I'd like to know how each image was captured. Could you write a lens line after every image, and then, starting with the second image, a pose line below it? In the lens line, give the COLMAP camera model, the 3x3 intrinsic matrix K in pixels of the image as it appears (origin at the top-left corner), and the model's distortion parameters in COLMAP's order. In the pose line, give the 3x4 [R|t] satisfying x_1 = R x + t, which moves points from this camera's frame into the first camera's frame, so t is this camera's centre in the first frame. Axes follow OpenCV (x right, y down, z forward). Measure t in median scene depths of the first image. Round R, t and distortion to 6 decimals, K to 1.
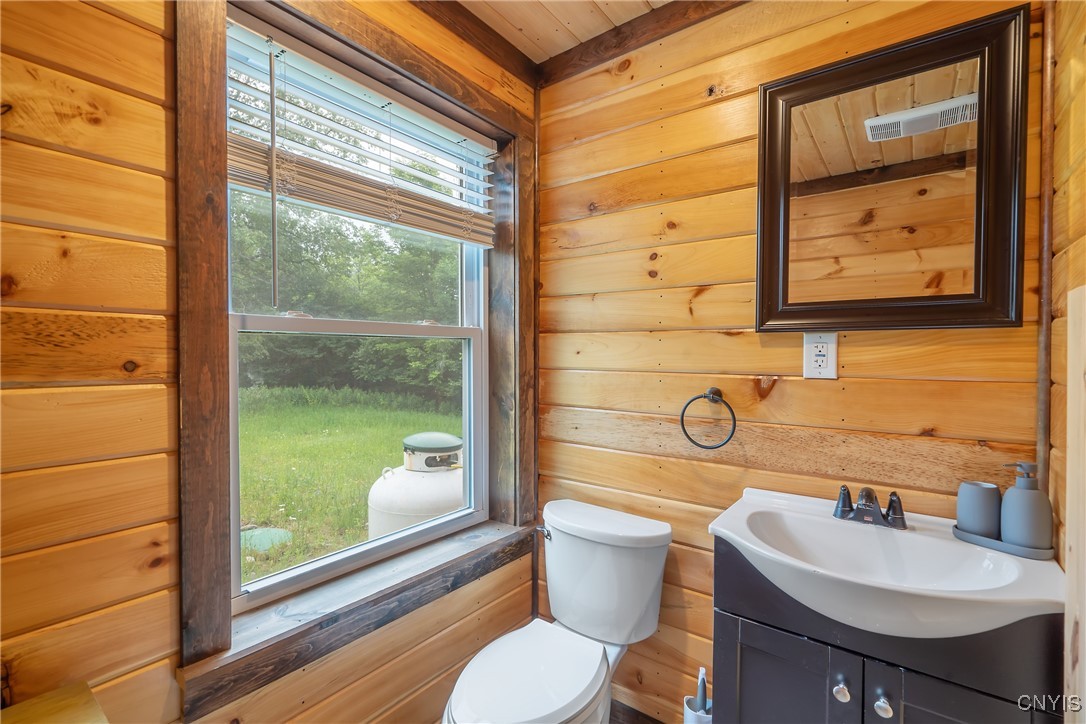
lens RADIAL K [[486.6, 0, 544.2], [0, 486.6, 374.2], [0, 0, 1]] dist [-0.000943, 0.000256]
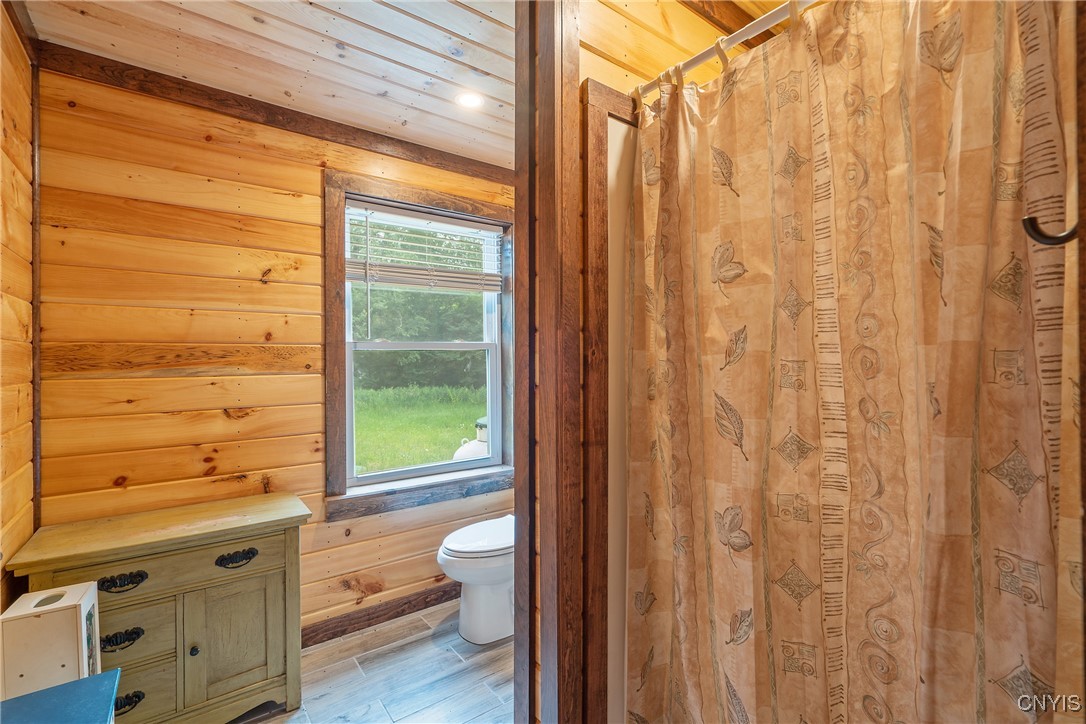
lens RADIAL K [[486.6, 0, 544.2], [0, 486.6, 374.2], [0, 0, 1]] dist [-0.000943, 0.000256]
pose [[0.962945, 0.001902, -0.269692, 0.728981], [-0.002960, 0.999989, -0.003517, 0.020822], [0.269682, 0.004185, 0.962940, -0.791819]]
